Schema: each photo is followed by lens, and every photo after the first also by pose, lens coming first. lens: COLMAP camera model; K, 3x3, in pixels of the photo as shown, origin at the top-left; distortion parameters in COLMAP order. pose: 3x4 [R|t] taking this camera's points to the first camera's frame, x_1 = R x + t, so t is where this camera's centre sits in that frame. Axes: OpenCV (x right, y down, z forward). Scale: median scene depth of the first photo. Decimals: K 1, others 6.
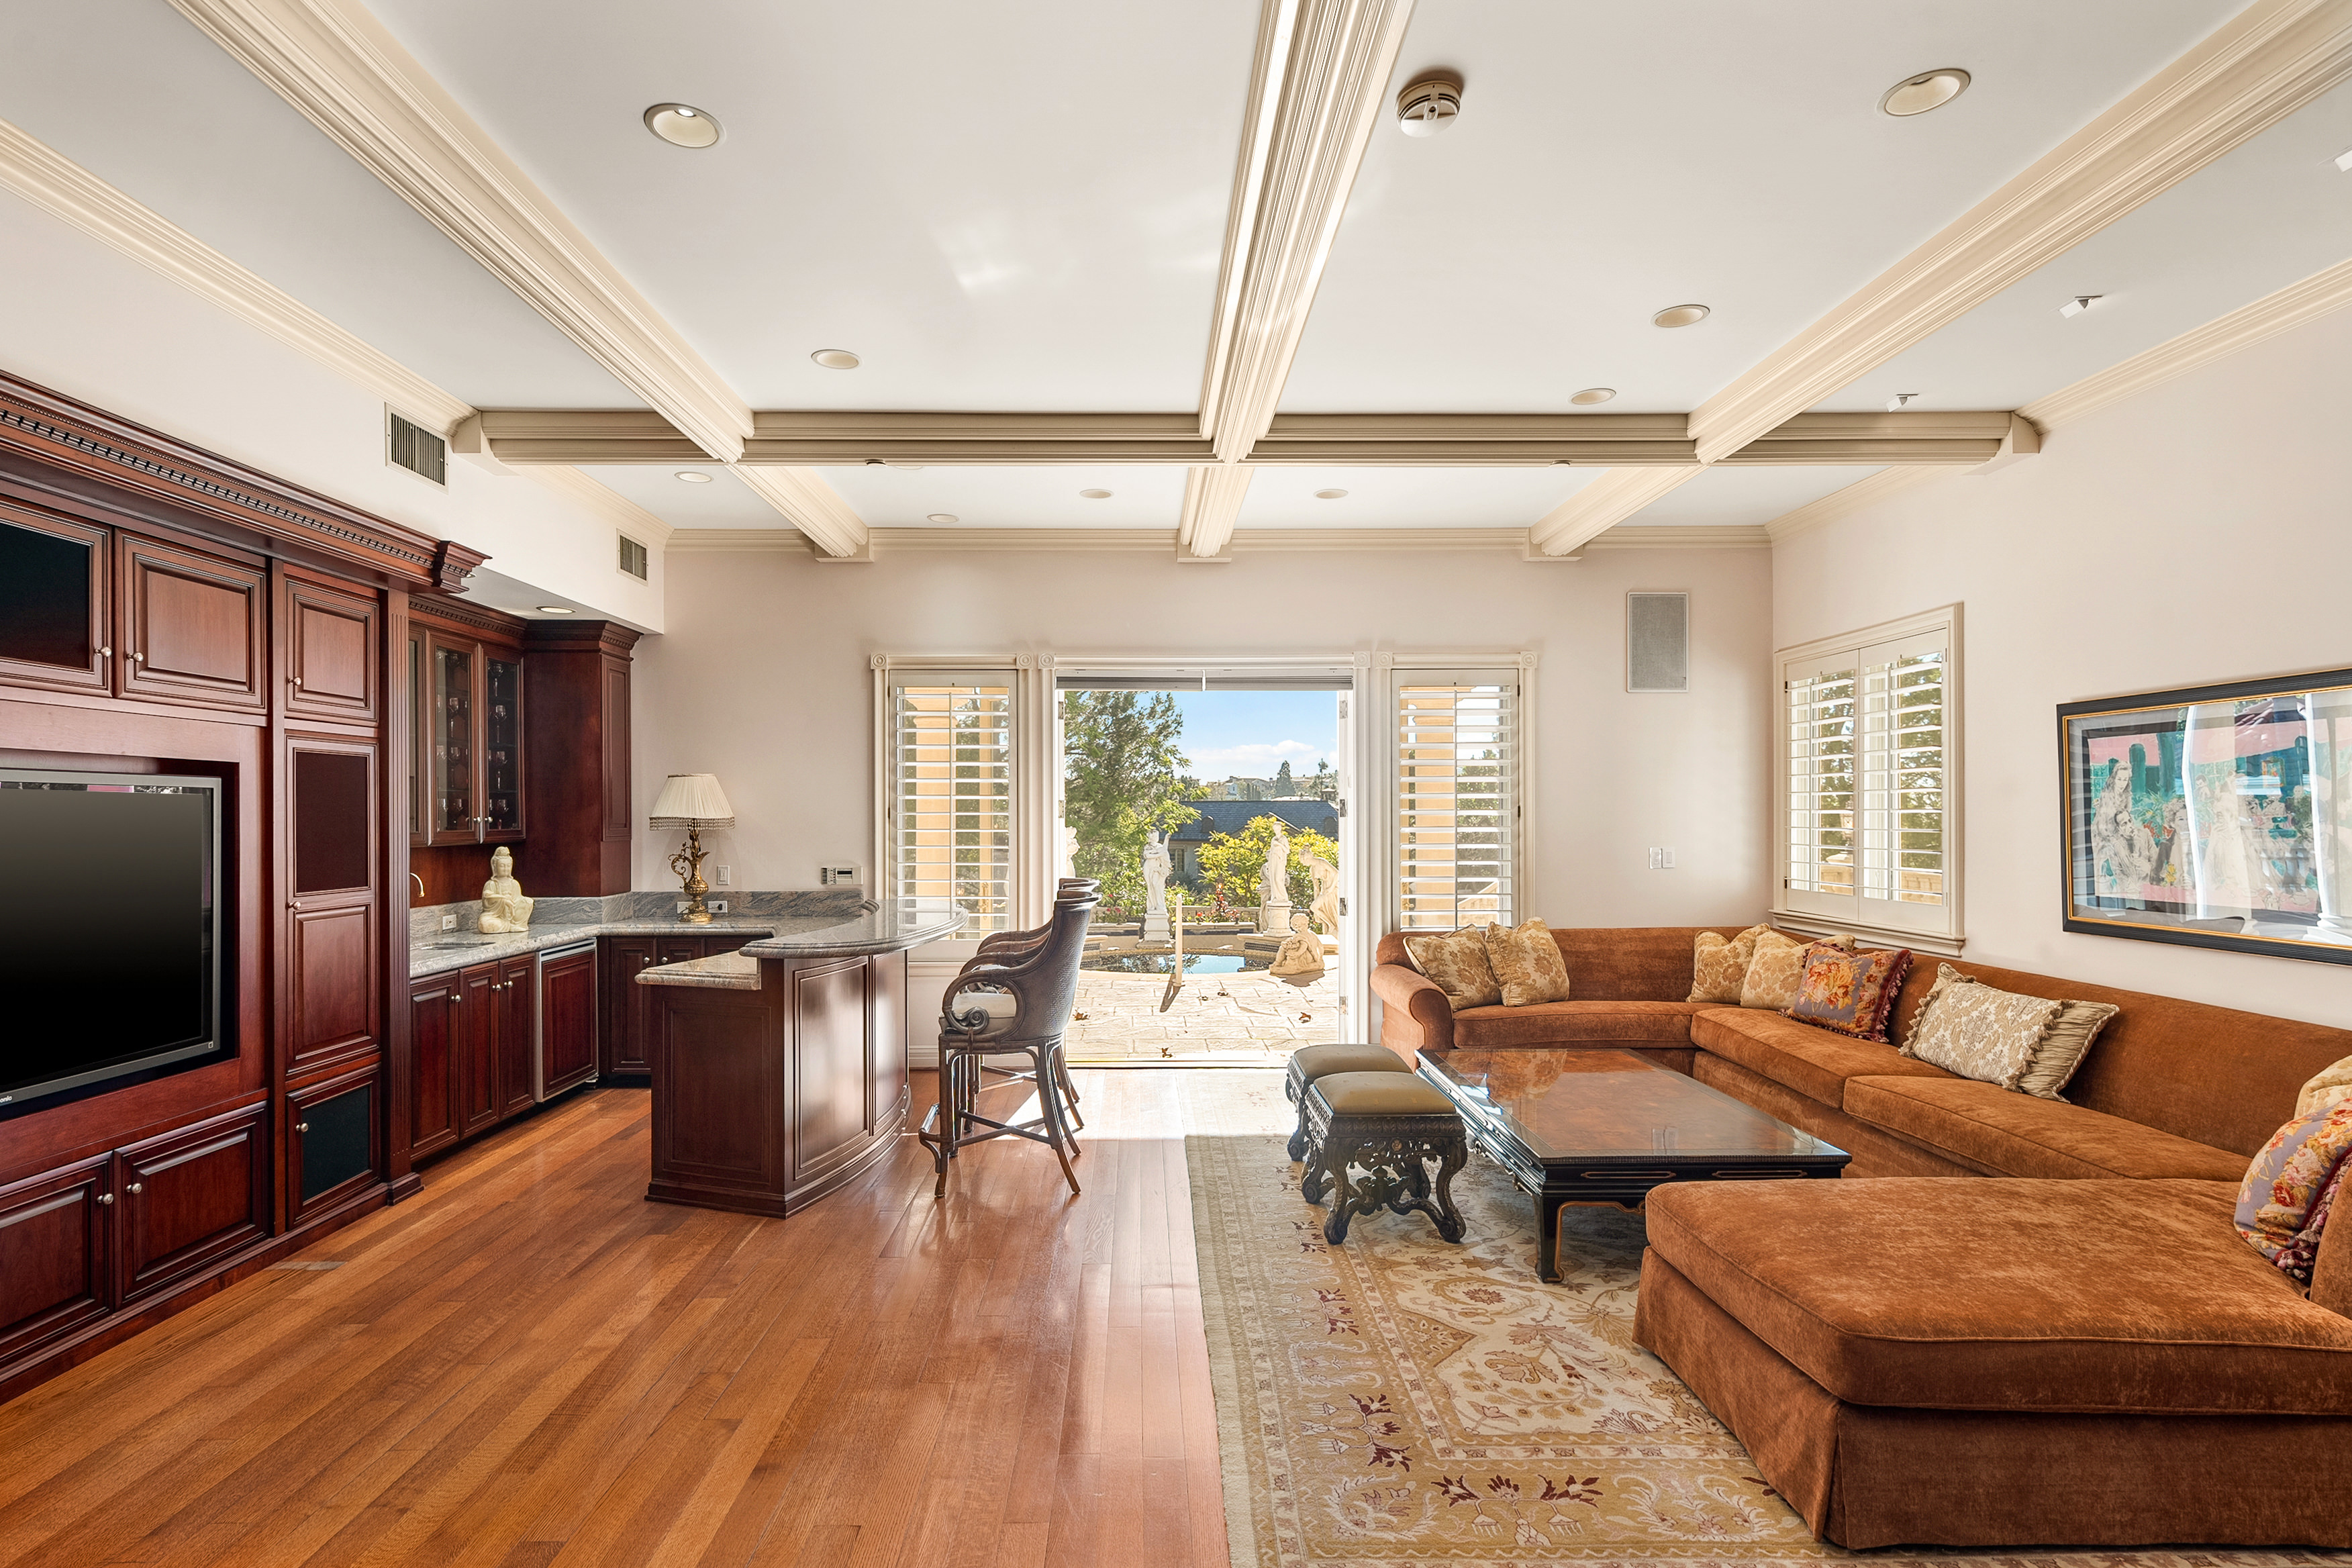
lens RADIAL K [[1158.4, 0, 1160.9], [0, 1158.4, 804.3], [0, 0, 1]] dist [0.006852, -0.004576]
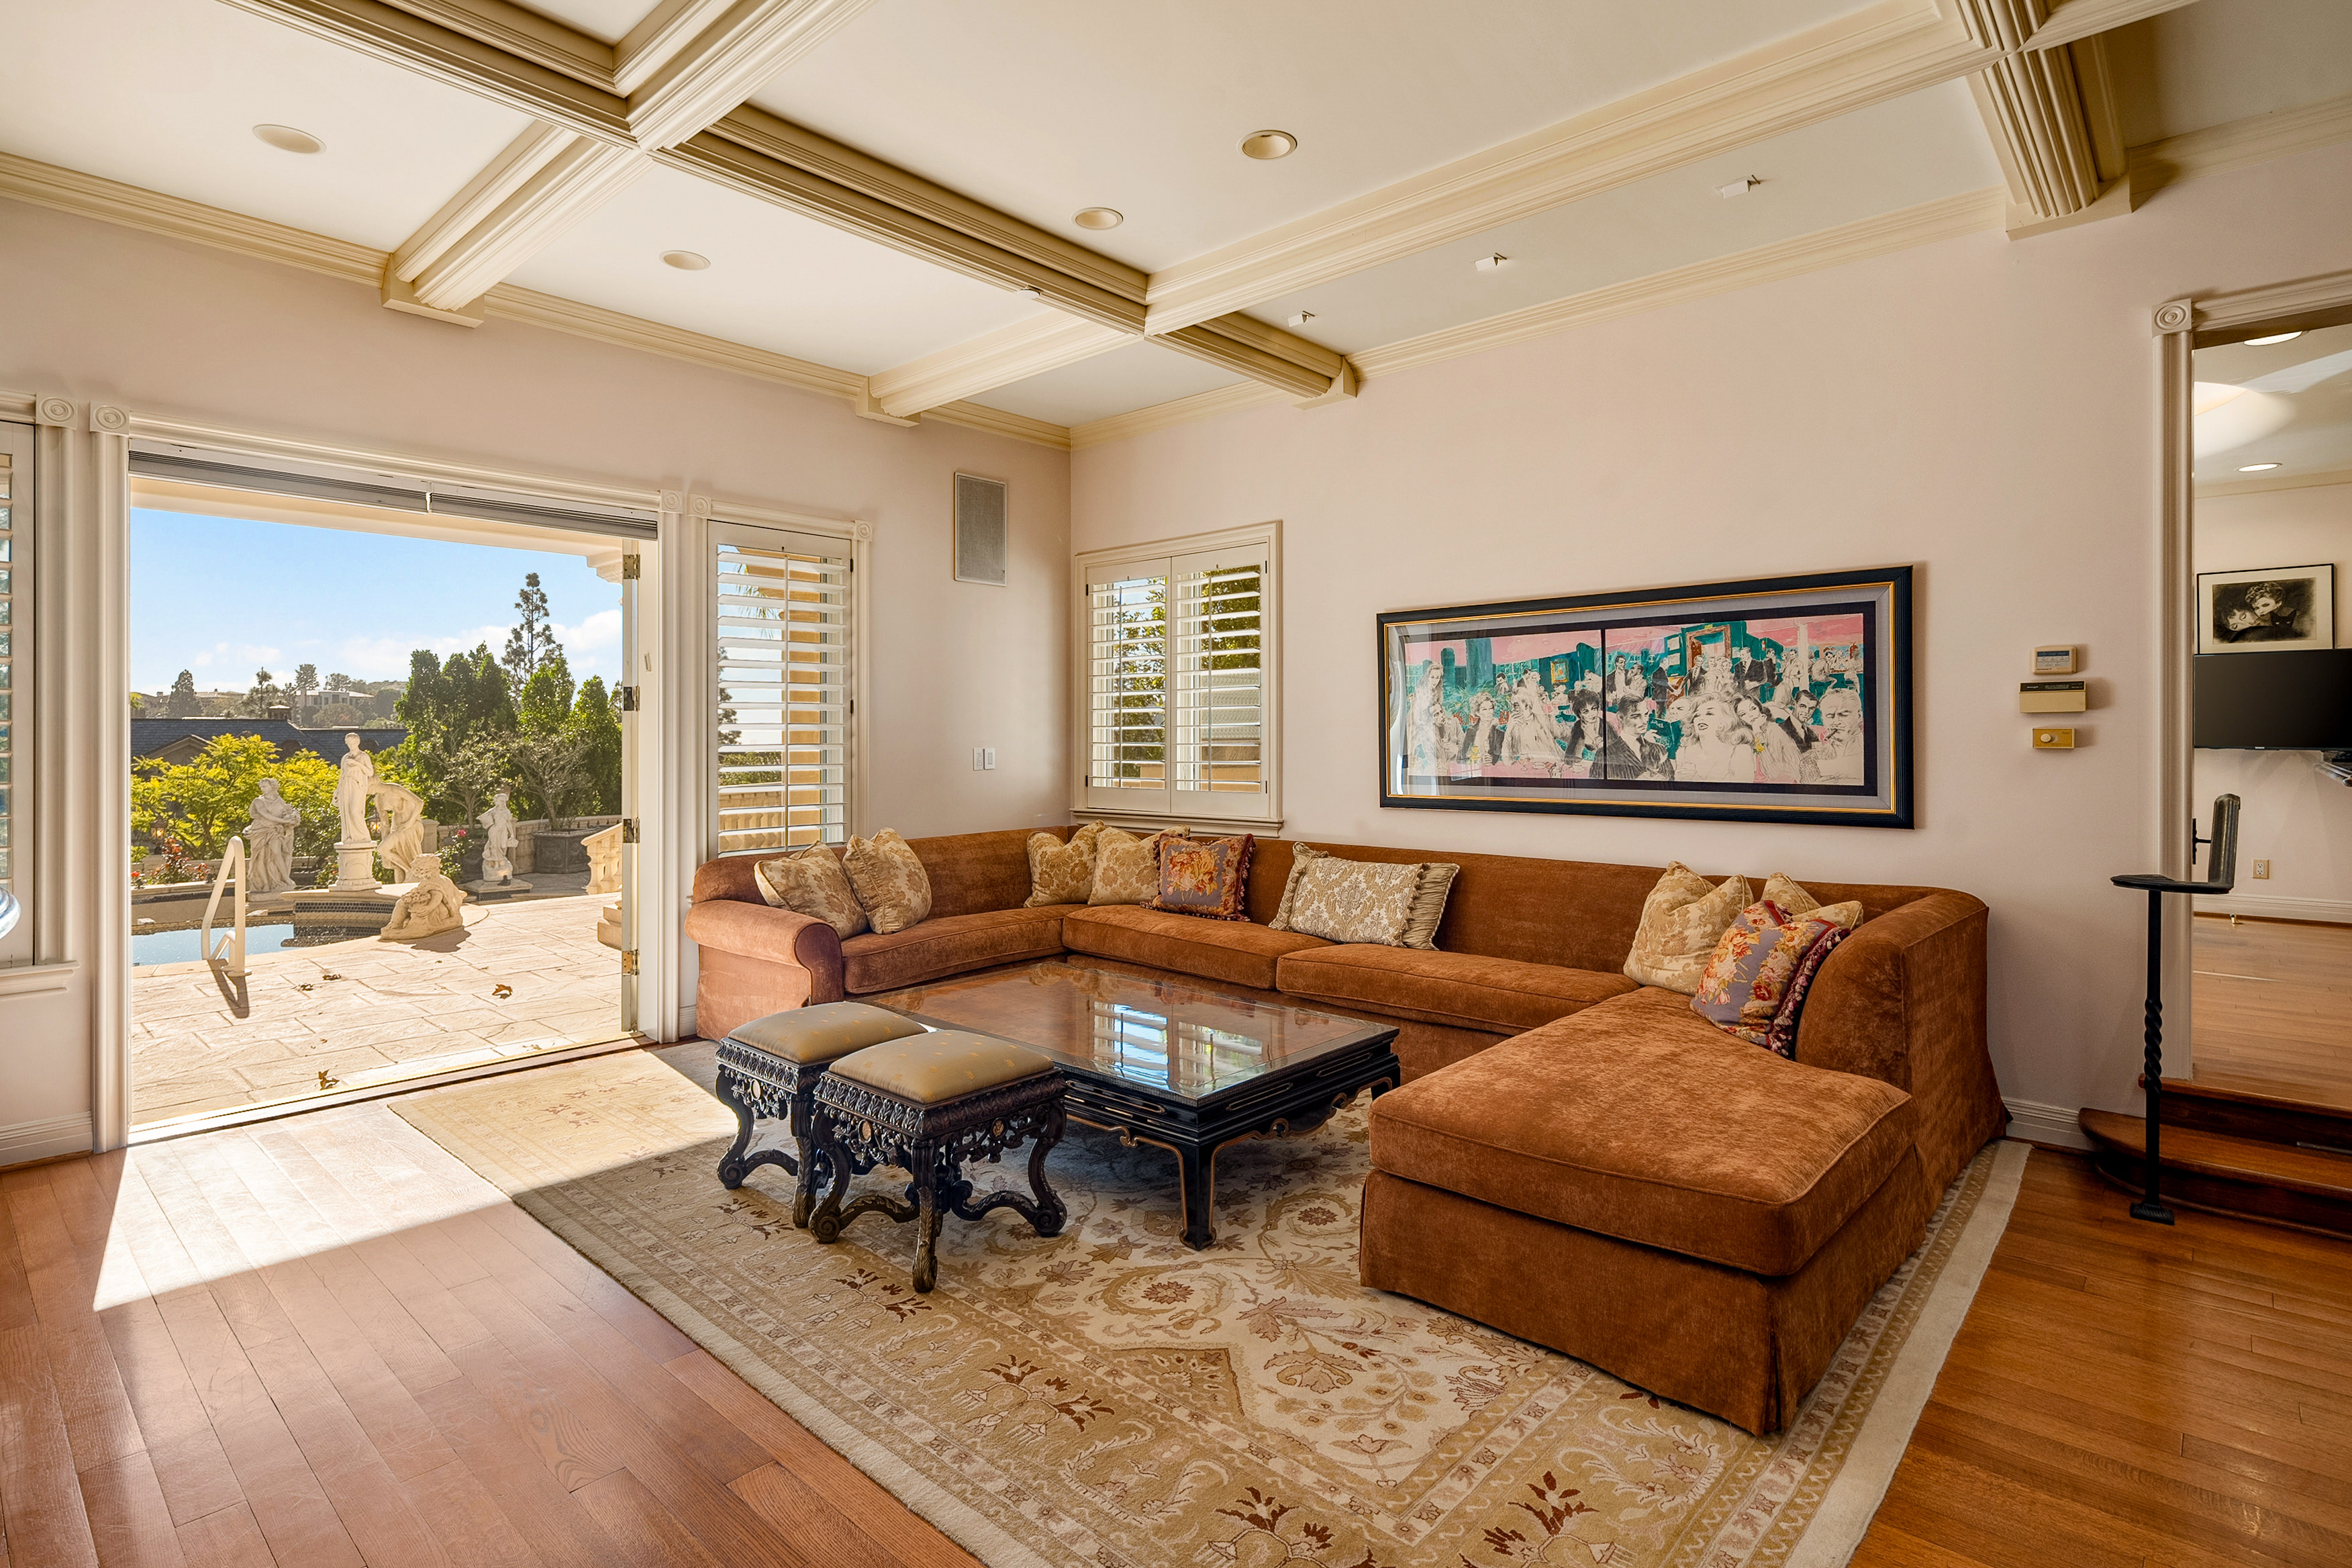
lens RADIAL K [[1158.4, 0, 1159.7], [0, 1158.4, 728.1], [0, 0, 1]] dist [0.006852, -0.004576]
pose [[0.686294, 0.007486, 0.727286, -0.224055], [-0.005287, 0.999972, -0.005304, 0.036377], [-0.727305, -0.000205, 0.686314, 0.354770]]
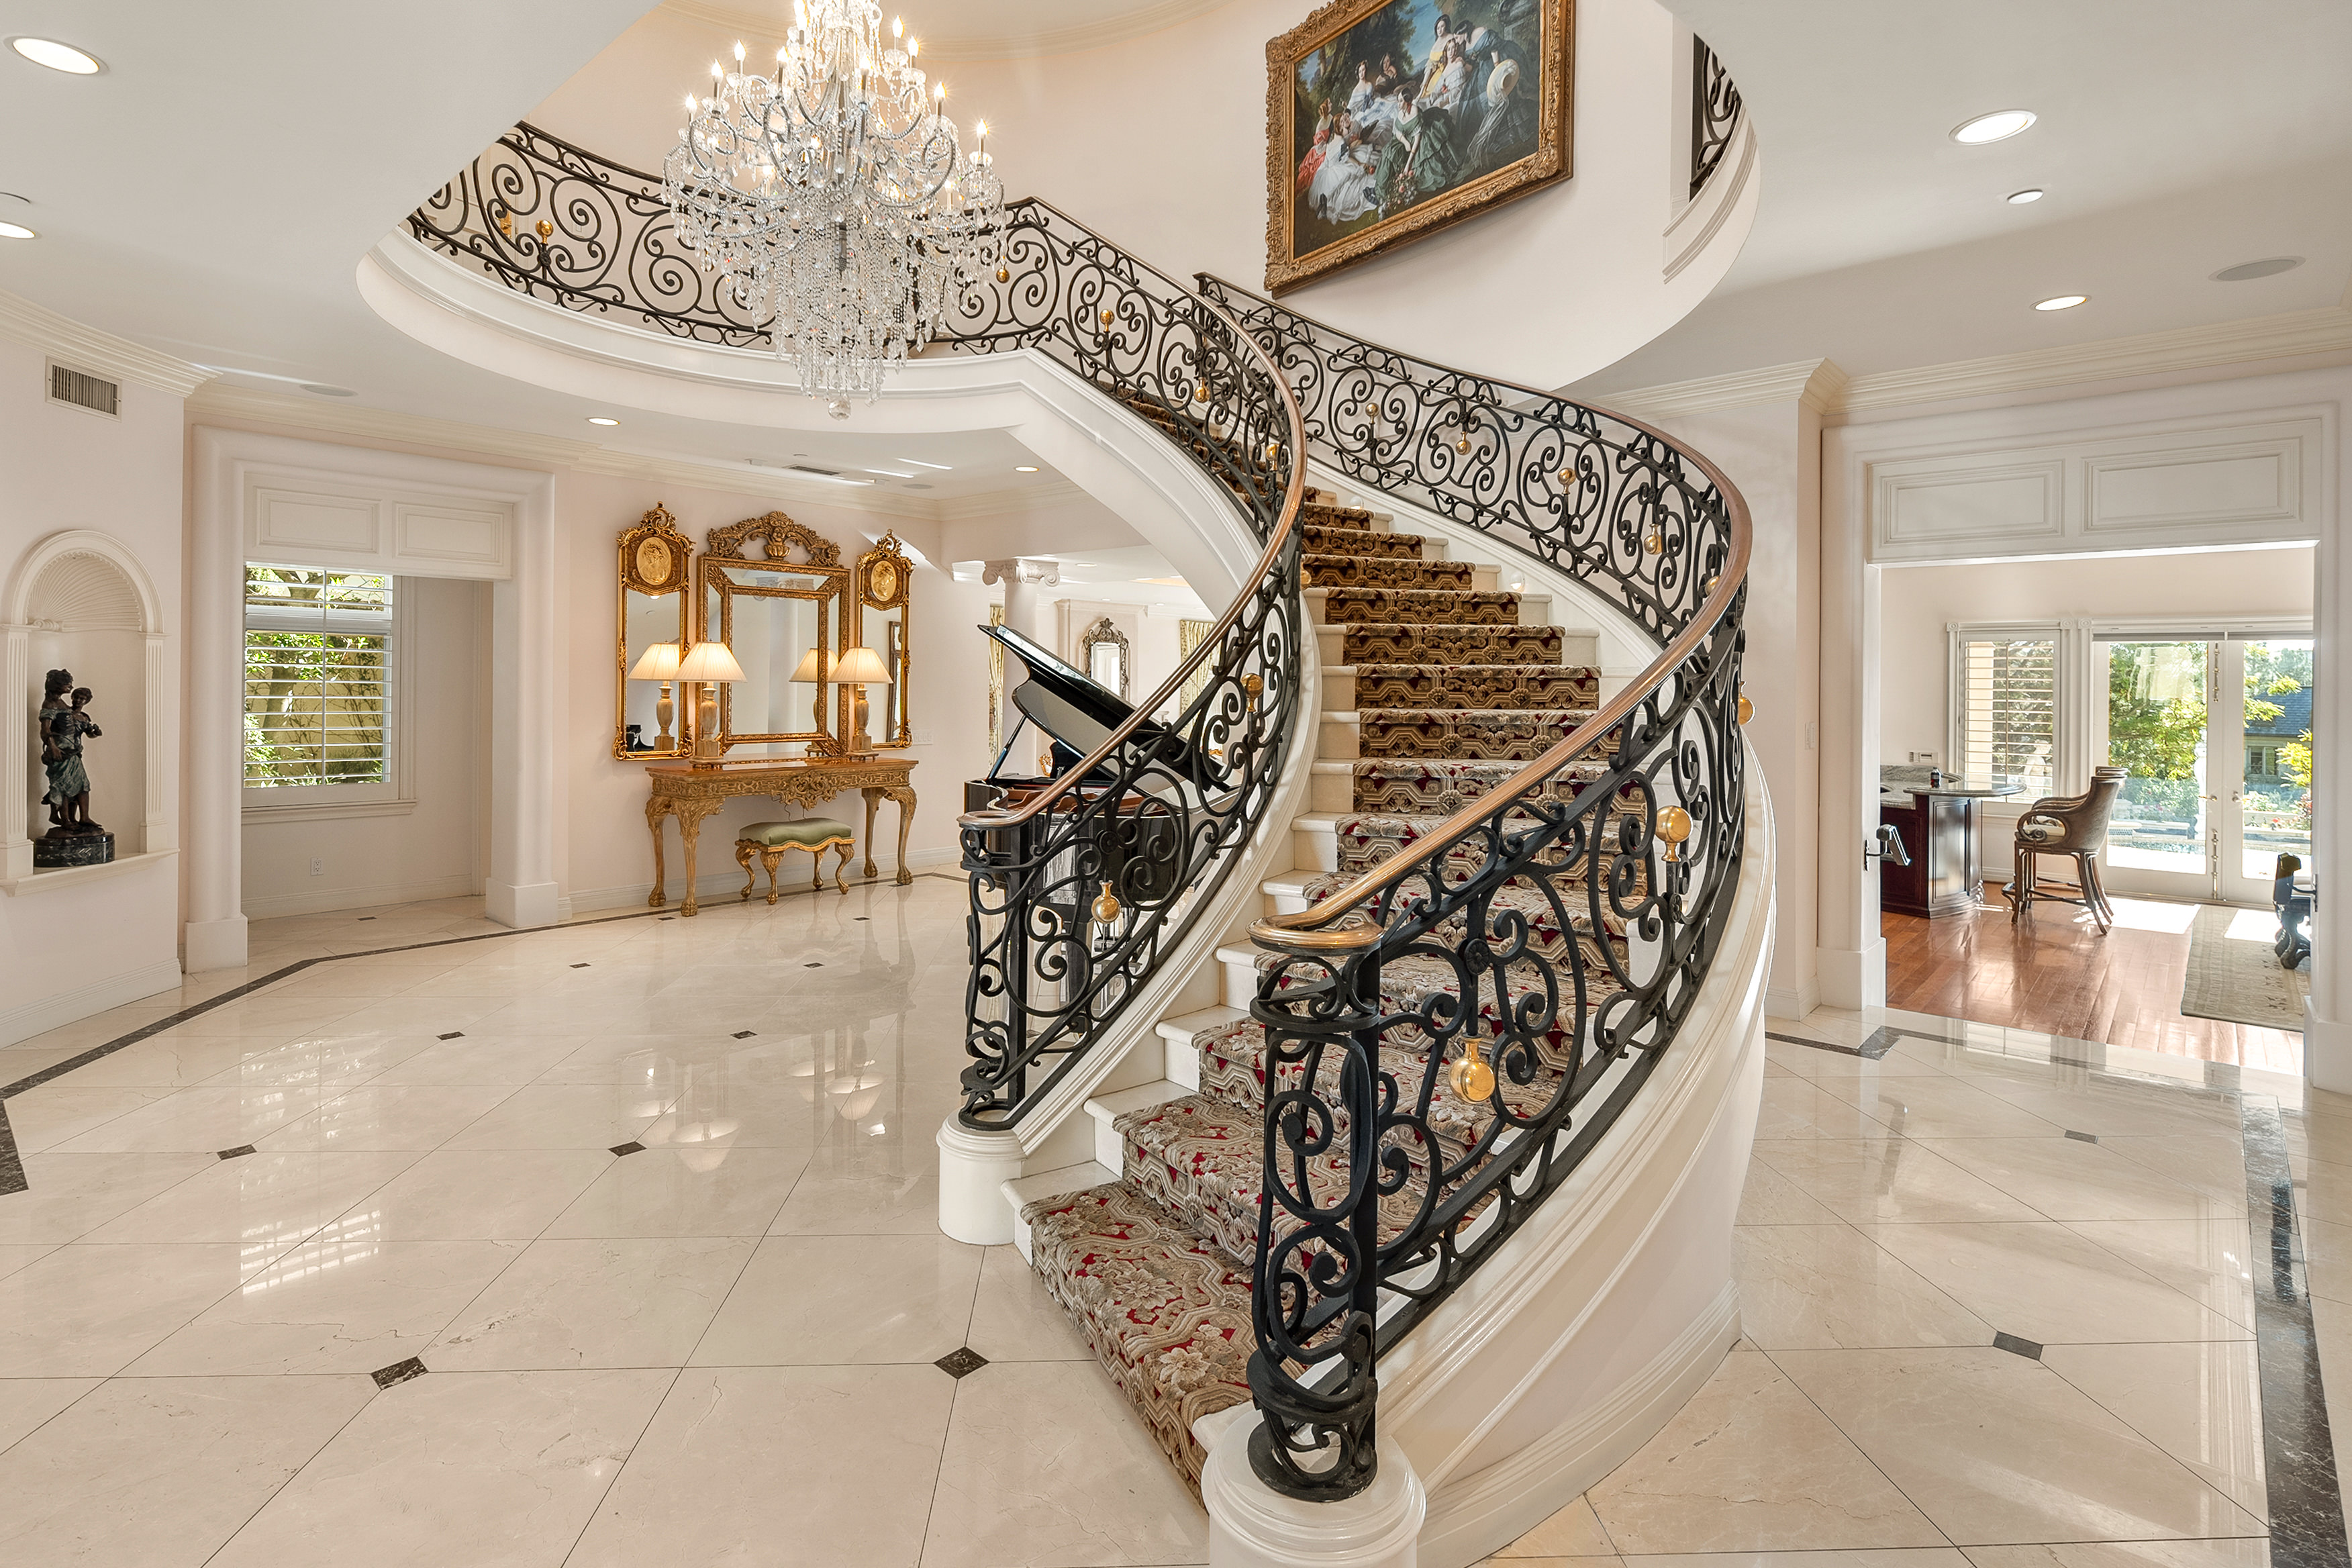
lens RADIAL K [[1158.4, 0, 1158.5], [0, 1158.4, 695.3], [0, 0, 1]] dist [0.006852, -0.004576]
pose [[0.726314, 0.010463, -0.687283, 0.098126], [-0.002520, 0.999918, 0.012559, -0.064659], [0.687358, -0.007390, 0.726281, -1.355835]]
